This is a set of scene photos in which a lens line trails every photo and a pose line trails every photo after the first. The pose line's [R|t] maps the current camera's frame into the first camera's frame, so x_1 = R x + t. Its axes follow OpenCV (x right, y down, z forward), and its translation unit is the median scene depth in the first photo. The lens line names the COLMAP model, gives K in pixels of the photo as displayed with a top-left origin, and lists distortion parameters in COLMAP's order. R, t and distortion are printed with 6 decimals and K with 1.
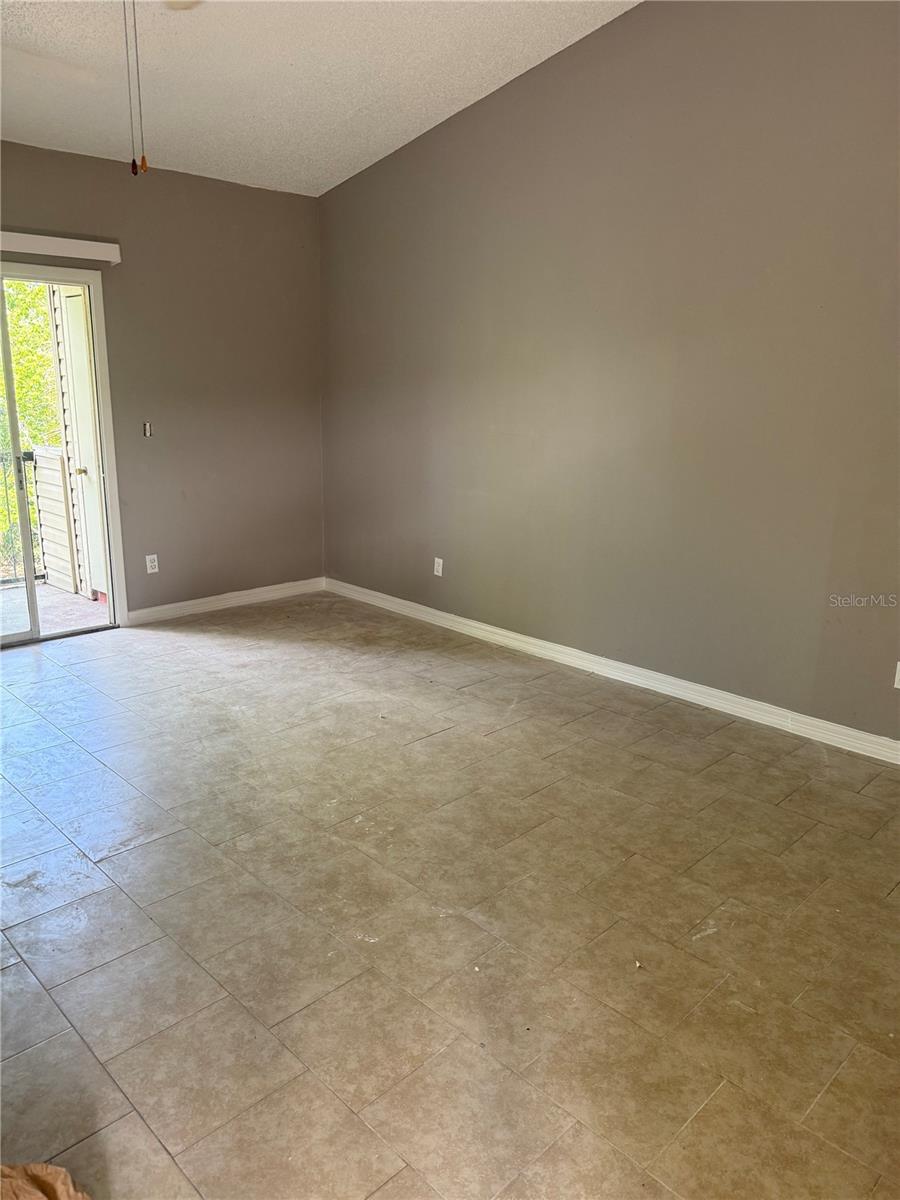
lens RADIAL K [[850.5, 0, 450.2], [0, 850.5, 601.5], [0, 0, 1]] dist [0.008528, -0.007361]
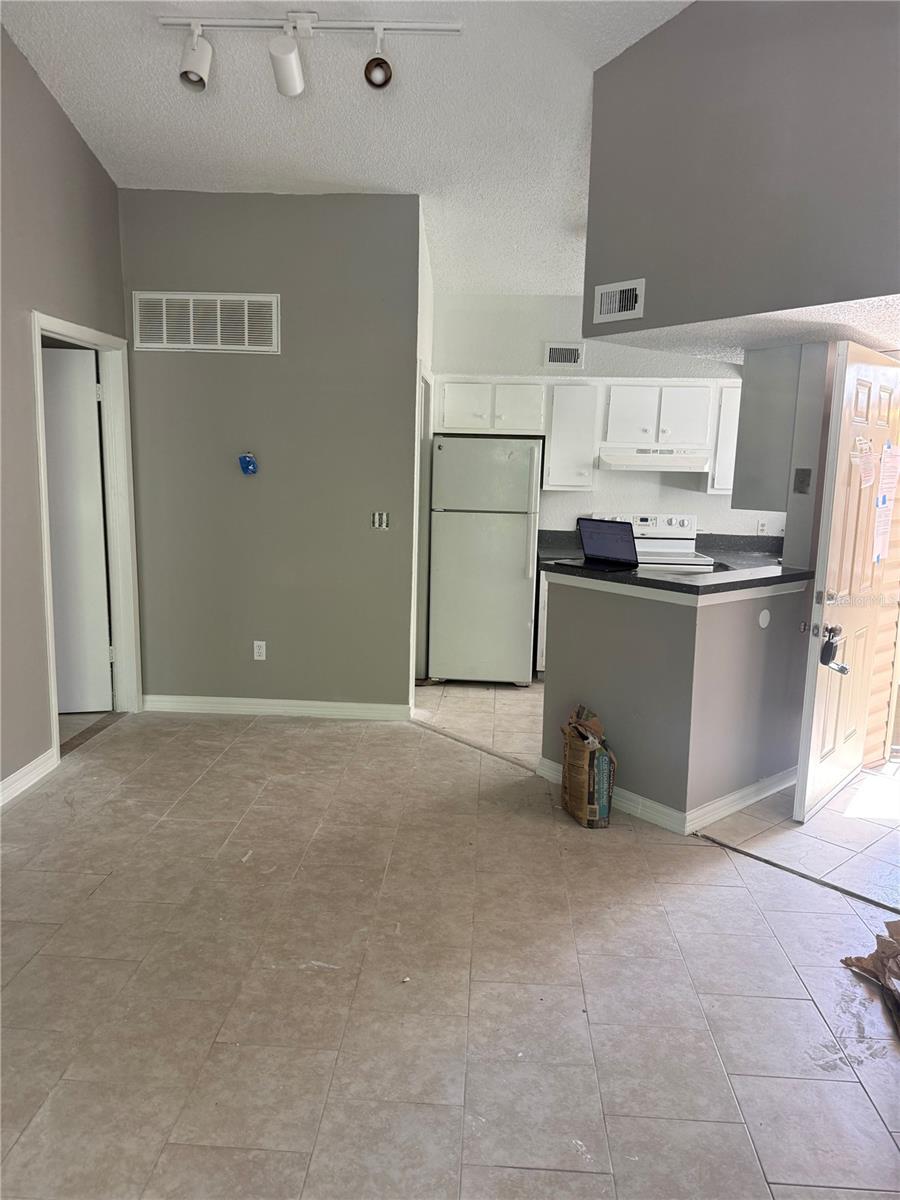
lens RADIAL K [[850.5, 0, 448.8], [0, 850.5, 601.3], [0, 0, 1]] dist [0.008528, -0.007361]
pose [[-0.667744, -0.158244, 0.727377, -0.544623], [0.152966, 0.927120, 0.342125, -0.398618], [-0.728505, 0.339716, -0.594873, 1.469122]]
